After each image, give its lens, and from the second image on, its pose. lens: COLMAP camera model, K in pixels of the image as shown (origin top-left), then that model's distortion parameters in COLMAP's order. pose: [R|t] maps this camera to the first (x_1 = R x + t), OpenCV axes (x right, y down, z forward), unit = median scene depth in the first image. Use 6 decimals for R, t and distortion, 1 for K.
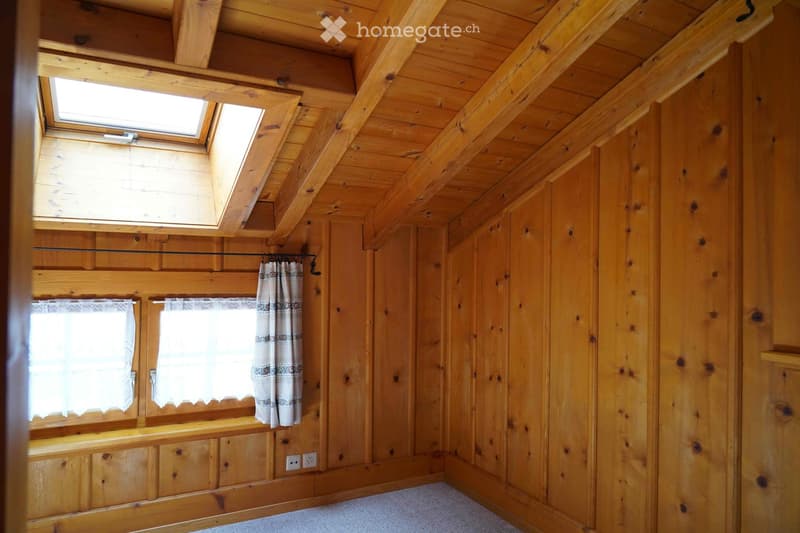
lens RADIAL K [[541.8, 0, 401.0], [0, 541.8, 264.0], [0, 0, 1]] dist [-0.021034, 0.006328]
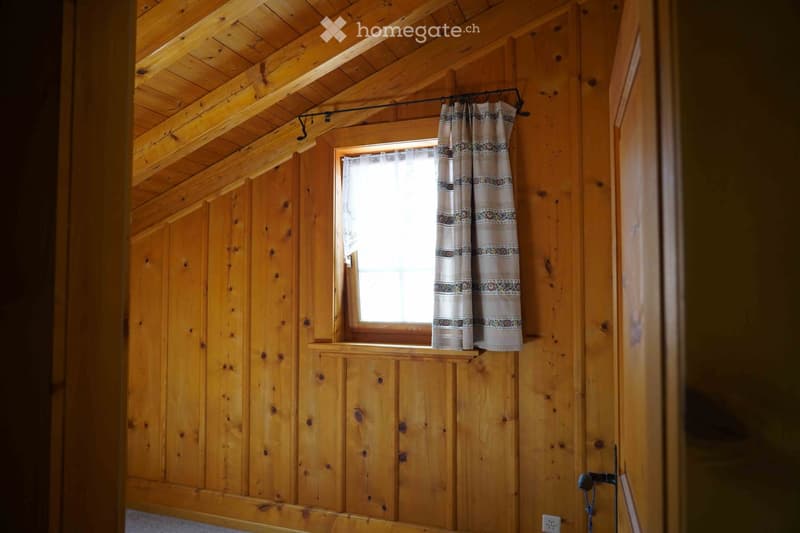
lens RADIAL K [[541.8, 0, 401.0], [0, 541.8, 264.0], [0, 0, 1]] dist [-0.021034, 0.006328]
pose [[0.749466, 0.012086, 0.661933, -0.179942], [-0.000696, 0.999847, -0.017468, -0.043114], [-0.662043, 0.012631, 0.749360, -0.356638]]
